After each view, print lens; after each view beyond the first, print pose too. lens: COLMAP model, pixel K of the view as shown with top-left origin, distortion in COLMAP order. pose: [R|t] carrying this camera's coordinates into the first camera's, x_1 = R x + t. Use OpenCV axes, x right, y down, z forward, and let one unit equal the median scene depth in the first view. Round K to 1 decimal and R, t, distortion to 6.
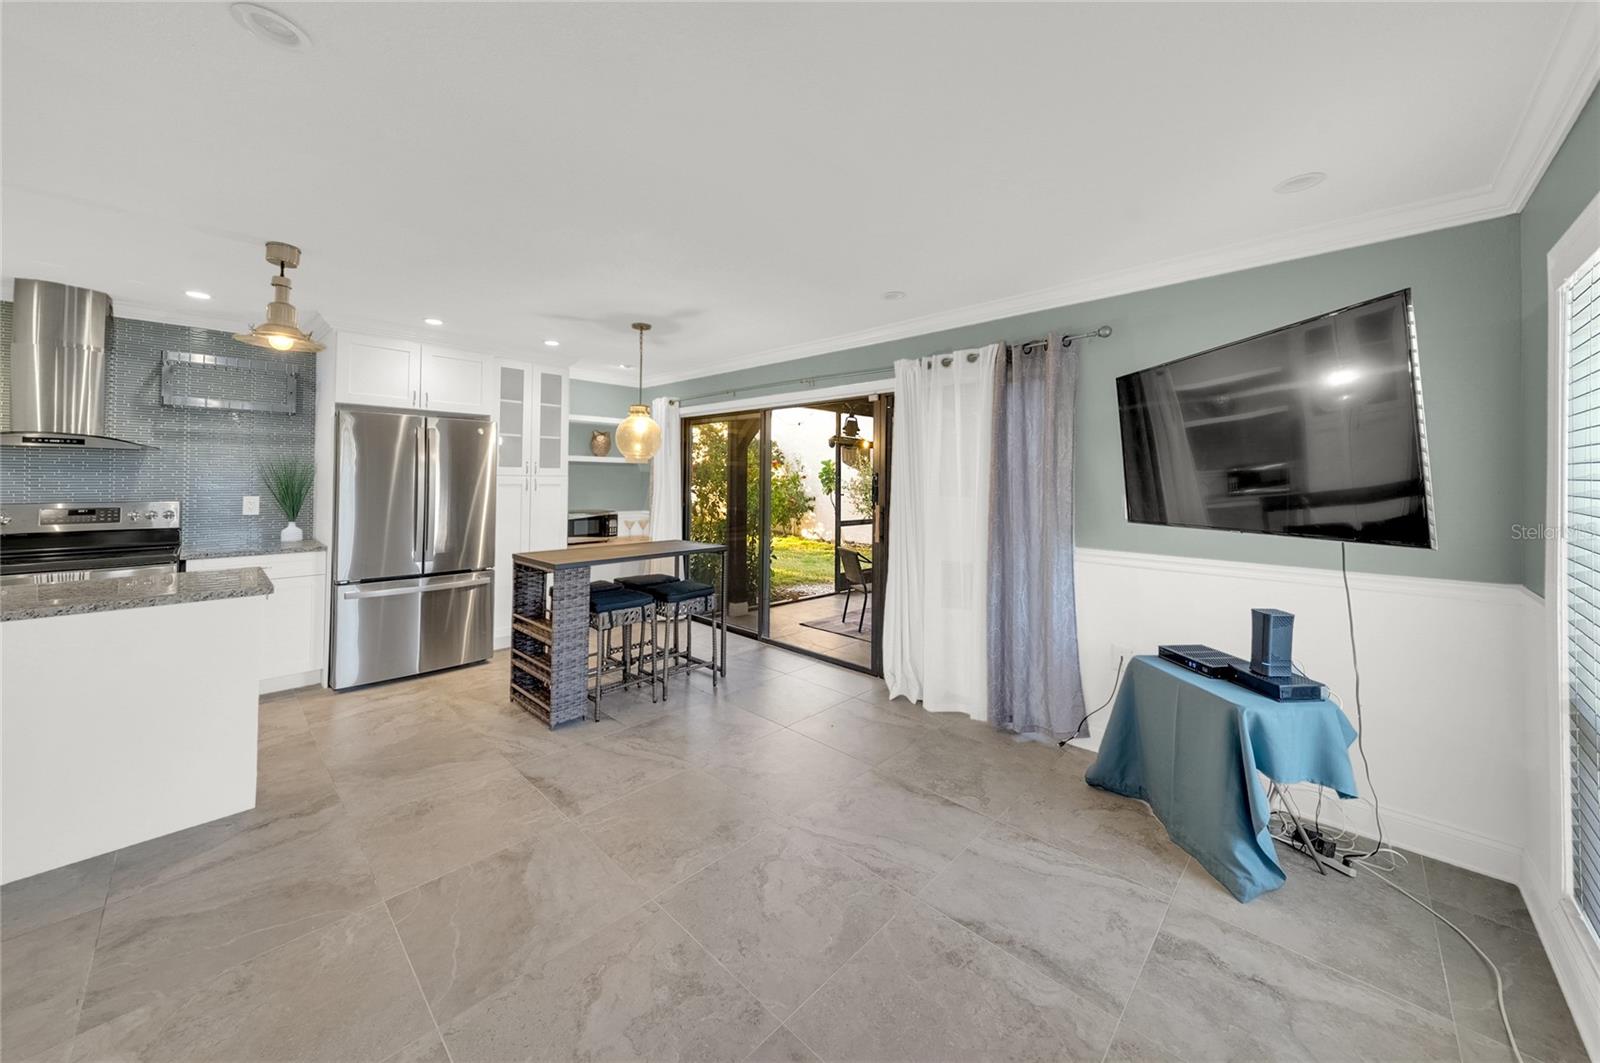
lens RADIAL K [[568.5, 0, 797.2], [0, 568.5, 483.6], [0, 0, 1]] dist [0.009274, 0.000151]
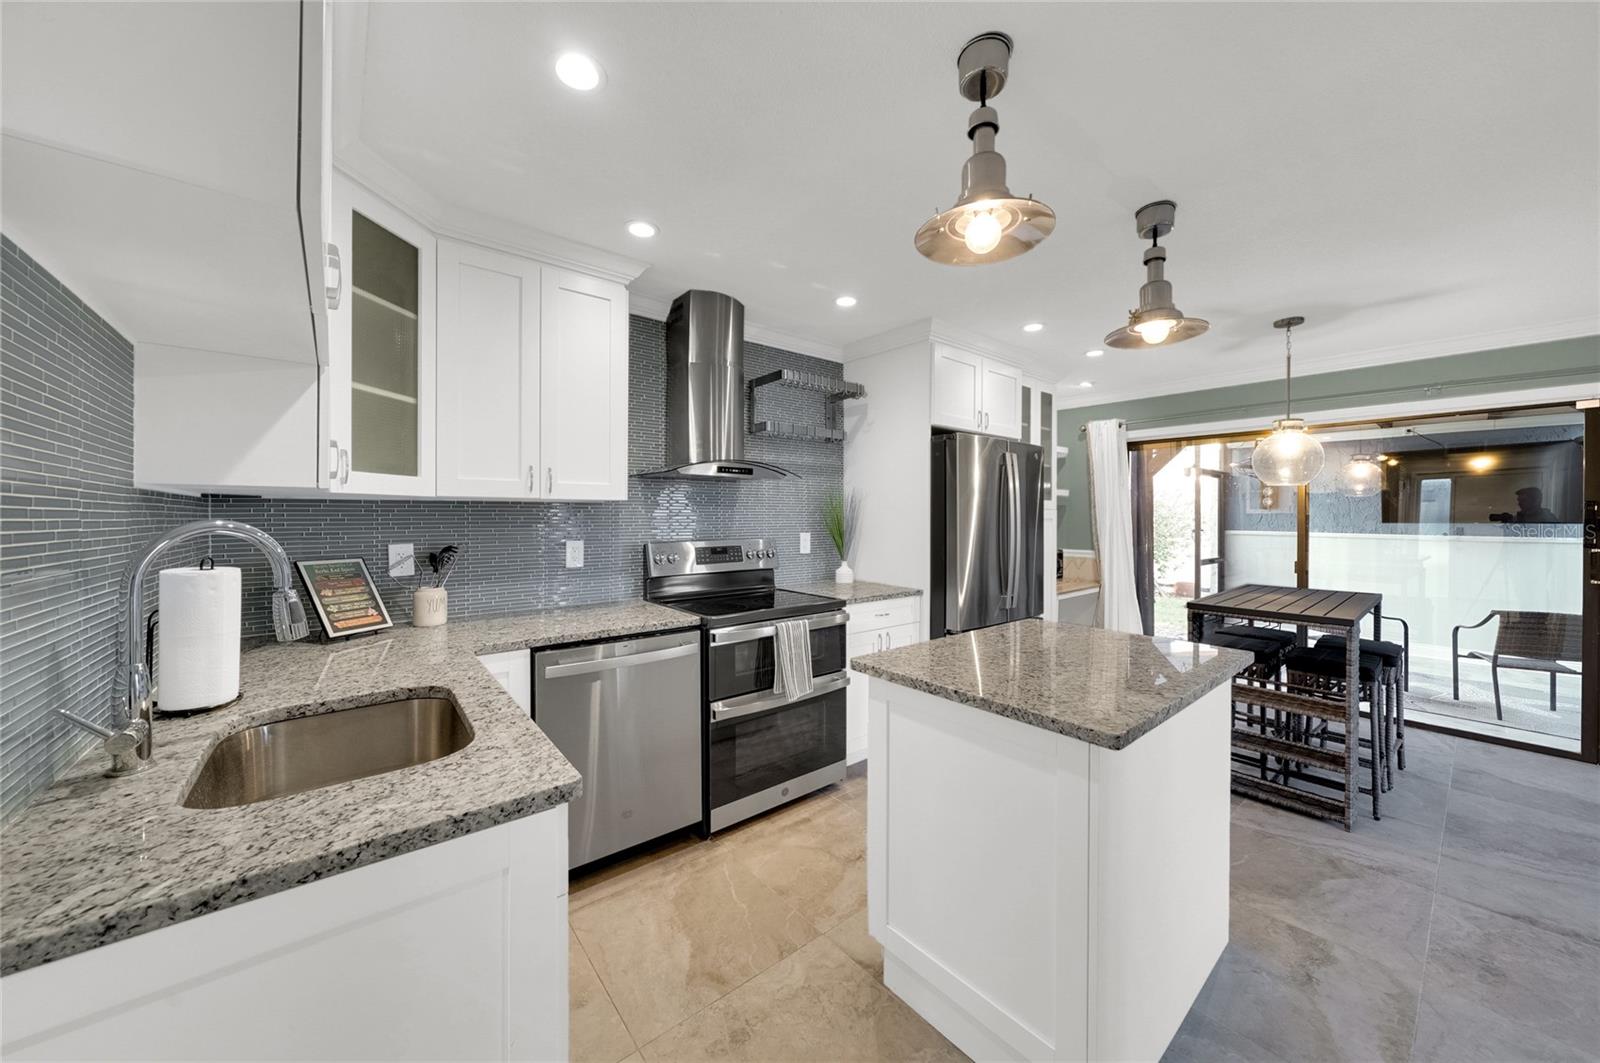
lens RADIAL K [[563.8, 0, 803.8], [0, 563.8, 516.8], [0, 0, 1]] dist [-0.005011, 0.000269]
pose [[0.993767, -0.004421, -0.111393, -0.931041], [0.003672, 0.999969, -0.006928, 0.003711], [0.111420, 0.006476, 0.993752, 0.130700]]
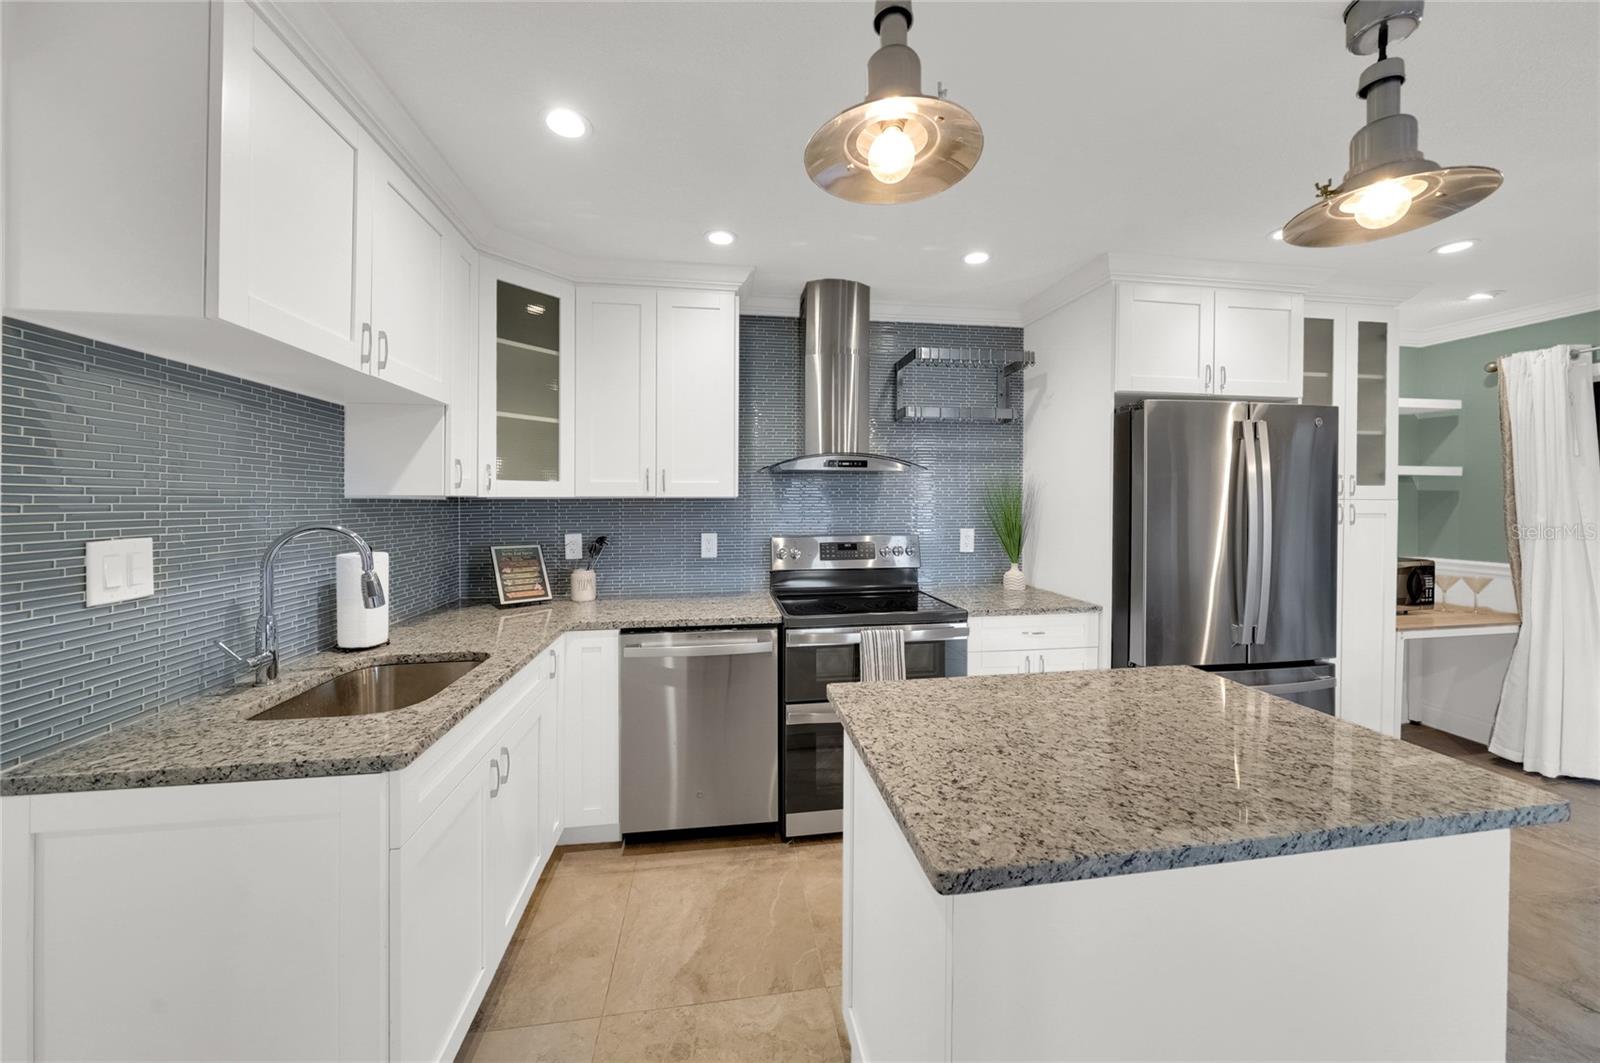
lens RADIAL K [[568.1, 0, 801.7], [0, 568.1, 503.5], [0, 0, 1]] dist [-0.005015, 0.000088]
pose [[0.795658, -0.003602, -0.605736, -0.717574], [0.001090, 0.999989, -0.004515, -0.009896], [0.605746, 0.002933, 0.795653, 0.259863]]
